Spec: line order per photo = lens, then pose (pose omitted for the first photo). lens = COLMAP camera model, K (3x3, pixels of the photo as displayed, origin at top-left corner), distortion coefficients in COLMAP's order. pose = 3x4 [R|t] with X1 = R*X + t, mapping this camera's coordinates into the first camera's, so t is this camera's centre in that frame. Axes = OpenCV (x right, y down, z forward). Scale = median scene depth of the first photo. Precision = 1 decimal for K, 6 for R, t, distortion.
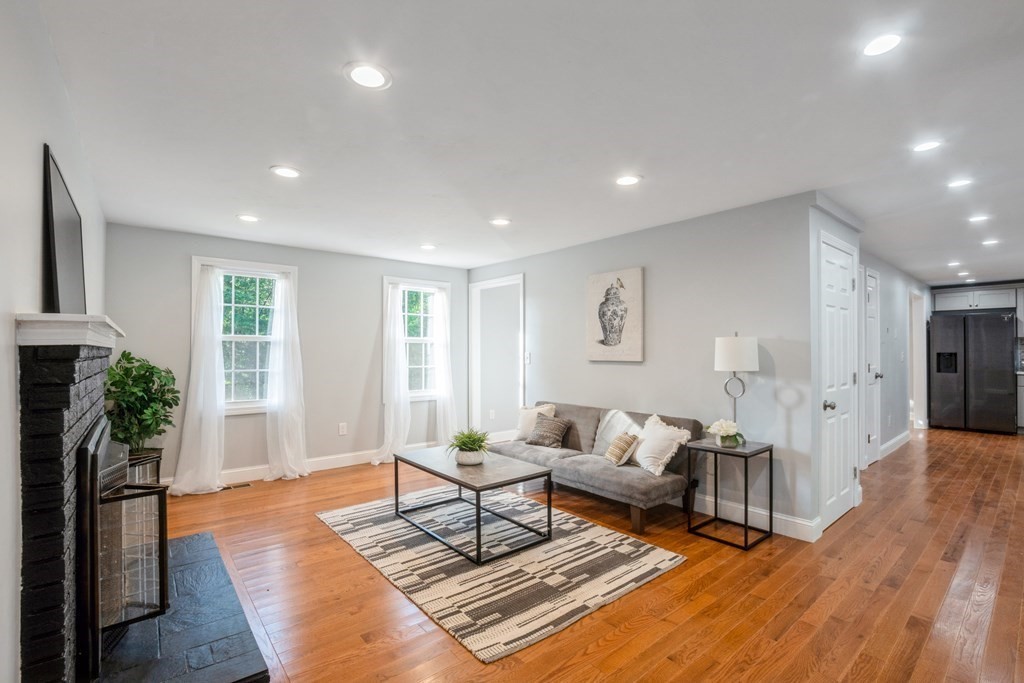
lens RADIAL K [[455.3, 0, 495.2], [0, 455.3, 351.4], [0, 0, 1]] dist [-0.032129, 0.000765]
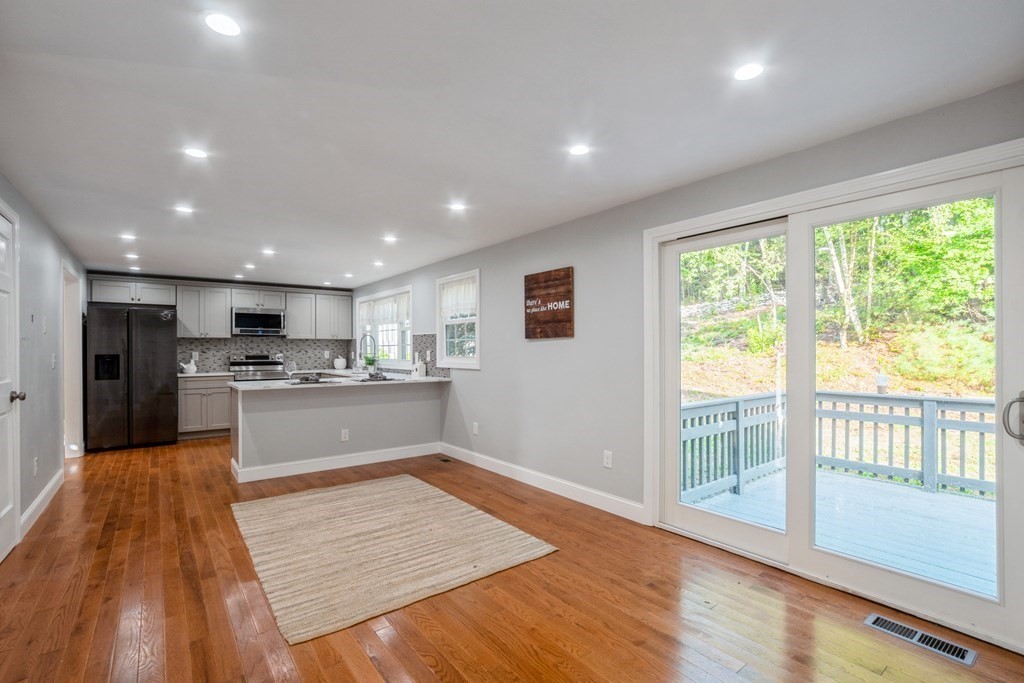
lens RADIAL K [[459.2, 0, 494.0], [0, 459.2, 347.0], [0, 0, 1]] dist [-0.017313, -0.000063]
pose [[0.028858, 0.007834, 0.999553, 0.296186], [0.007034, 0.999943, -0.008040, 0.000701], [-0.999559, 0.007263, 0.028802, 0.362866]]
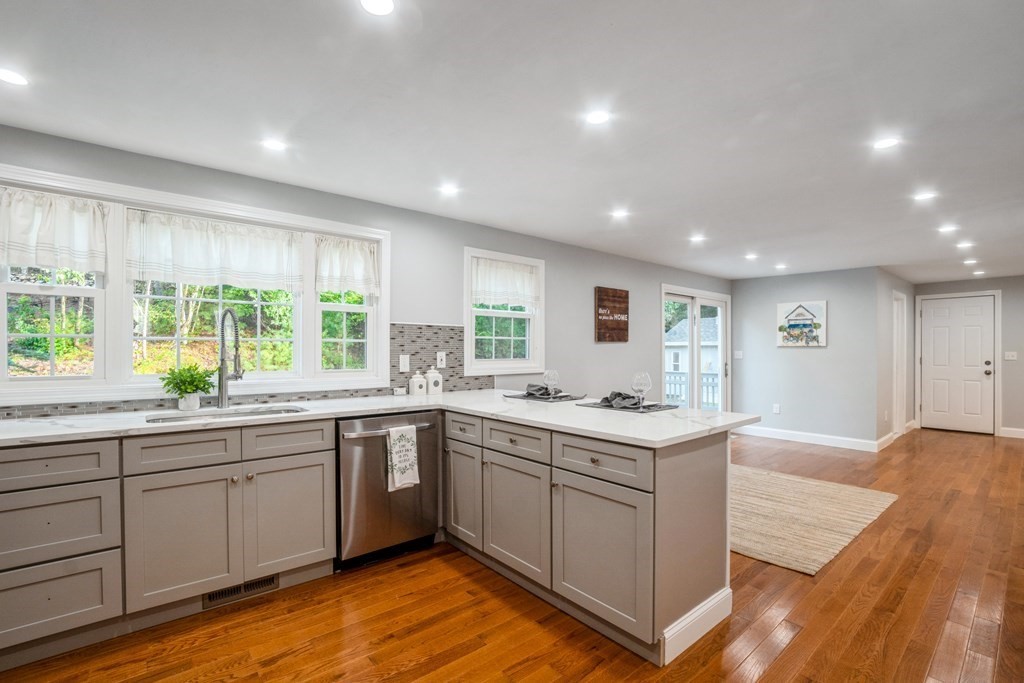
lens RADIAL K [[461.6, 0, 499.6], [0, 461.6, 350.9], [0, 0, 1]] dist [-0.044858, 0.011971]
pose [[-0.999751, -0.000383, -0.022333, 1.282104], [-0.000487, 0.999989, 0.004650, -0.004812], [0.022331, 0.004660, -0.999740, 1.216605]]
